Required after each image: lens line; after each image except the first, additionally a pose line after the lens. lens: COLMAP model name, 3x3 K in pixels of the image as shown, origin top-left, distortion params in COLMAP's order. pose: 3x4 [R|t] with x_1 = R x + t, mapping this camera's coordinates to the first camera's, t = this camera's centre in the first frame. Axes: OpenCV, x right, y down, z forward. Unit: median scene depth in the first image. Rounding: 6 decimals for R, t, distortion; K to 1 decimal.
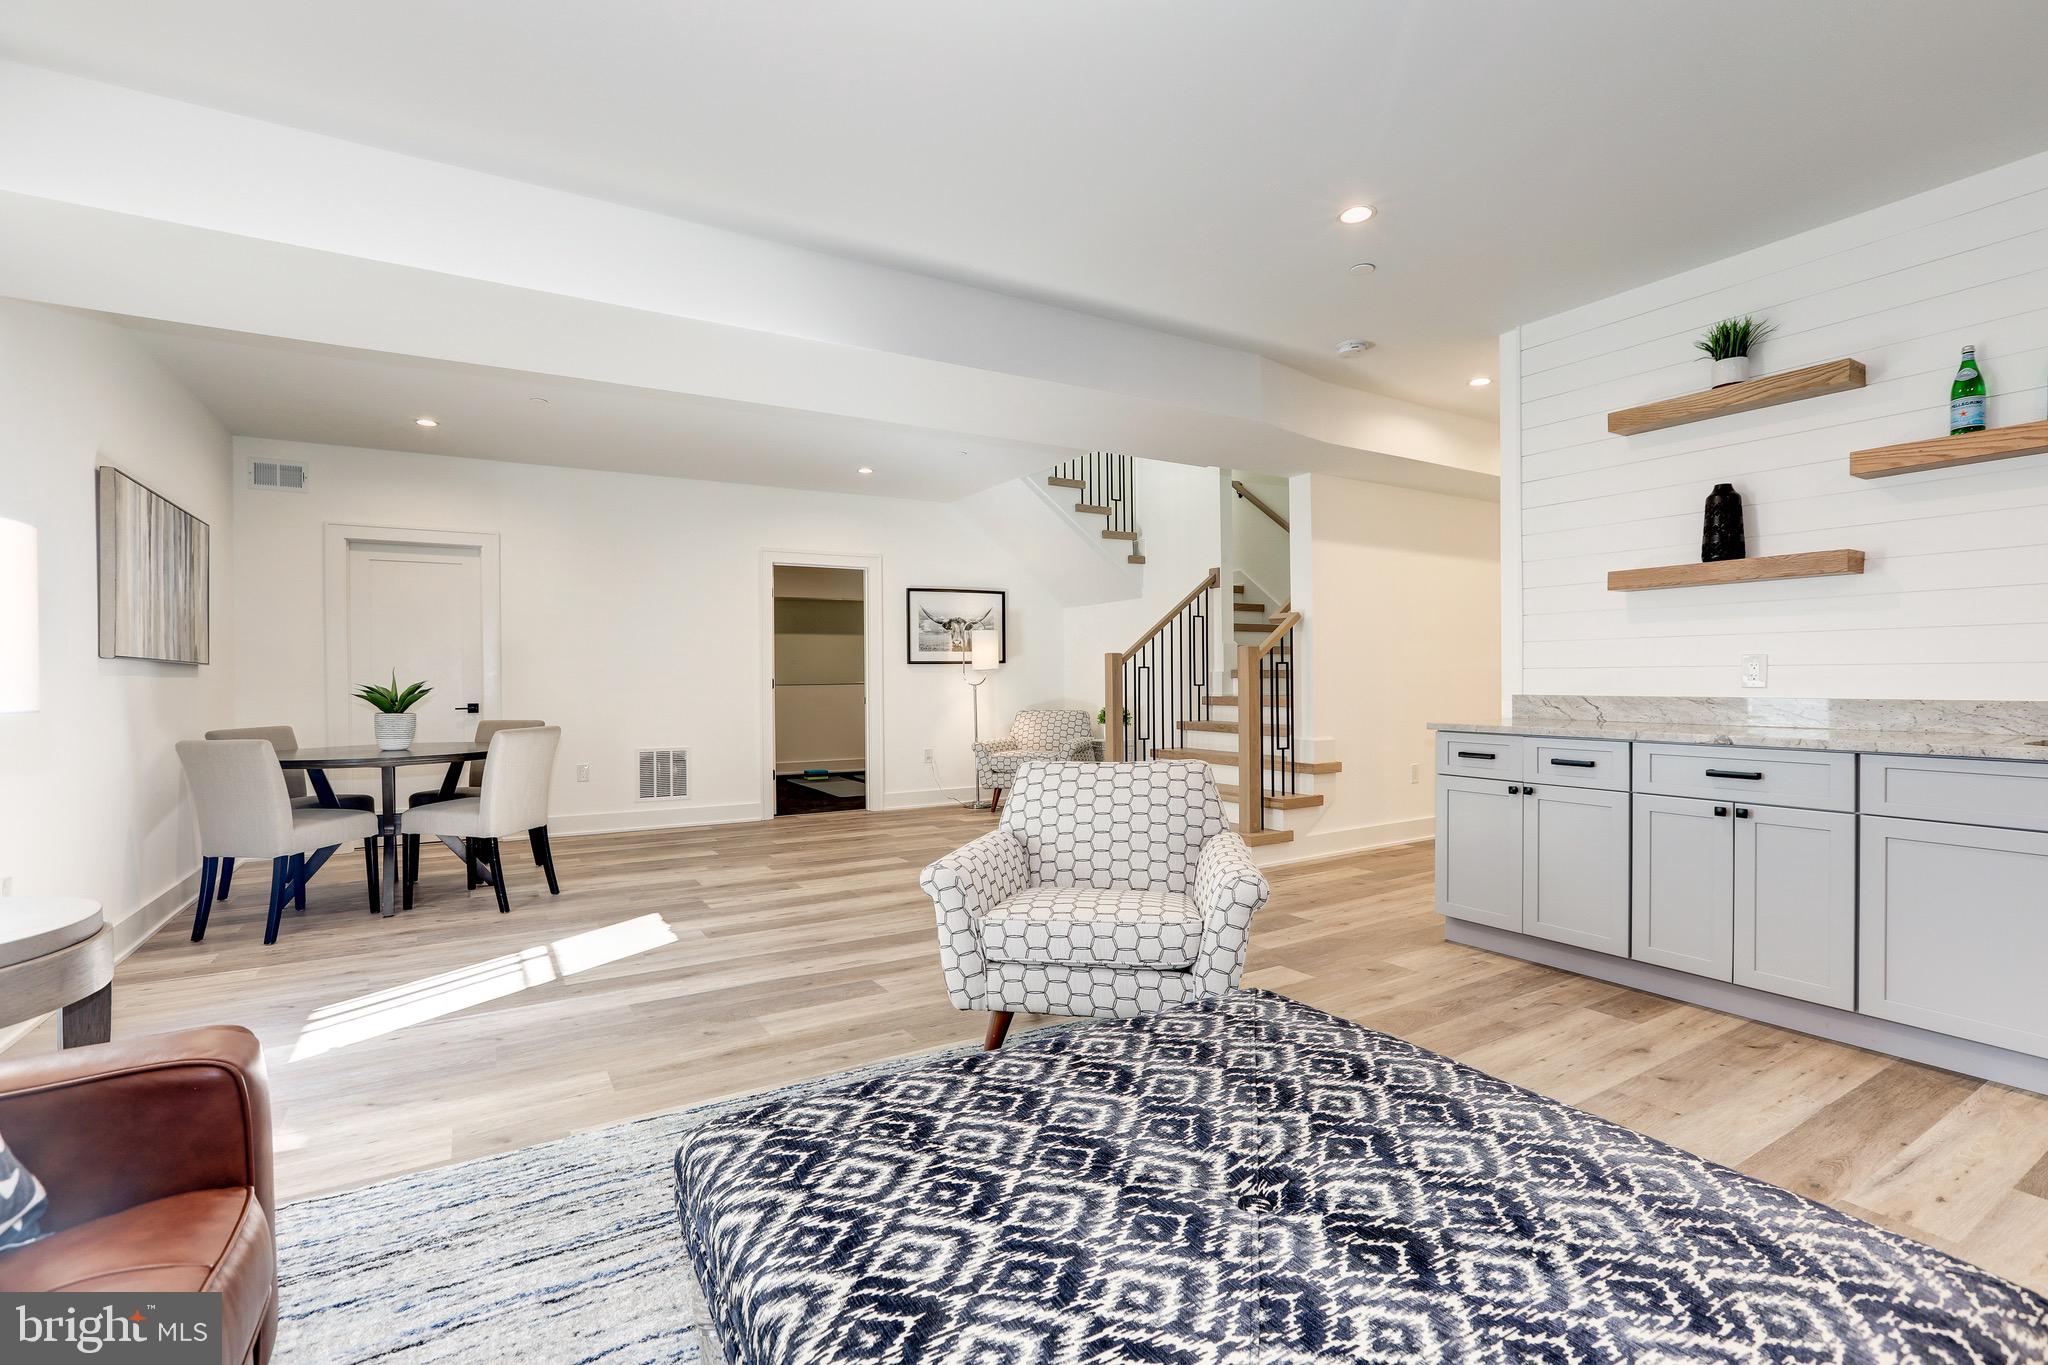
lens RADIAL K [[931.1, 0, 1026.6], [0, 931.1, 676.3], [0, 0, 1]] dist [-0.029383, 0.011529]
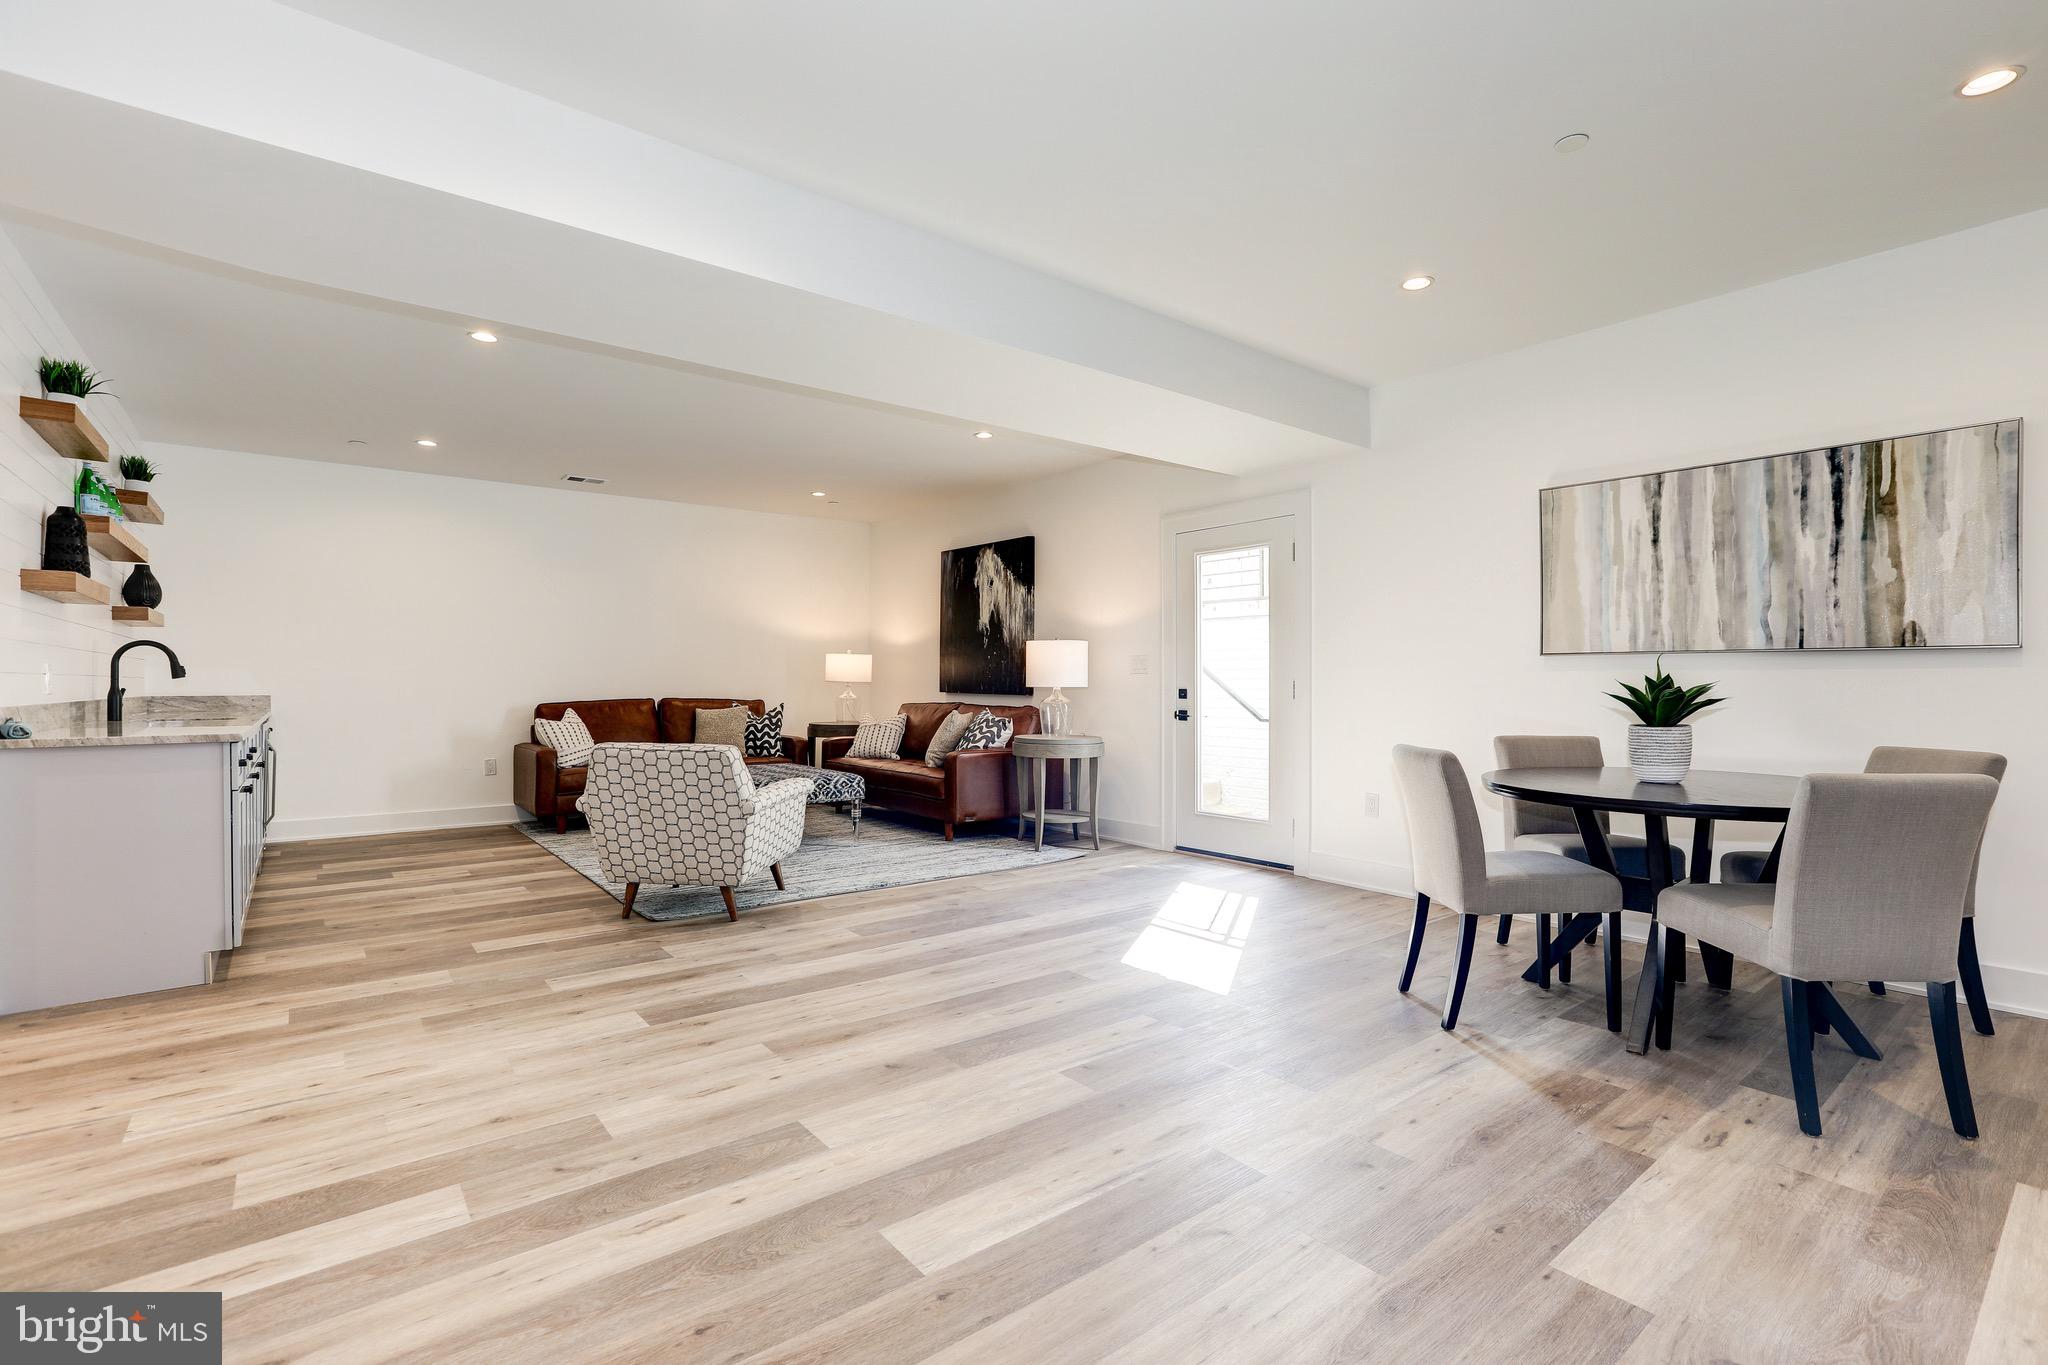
lens RADIAL K [[931.1, 0, 1024.8], [0, 931.1, 676.6], [0, 0, 1]] dist [-0.029383, 0.011529]
pose [[-0.991683, 0.004118, -0.128635, -0.188407], [0.003460, 0.999980, 0.005341, -0.004550], [0.128655, 0.004852, -0.991678, 1.862687]]
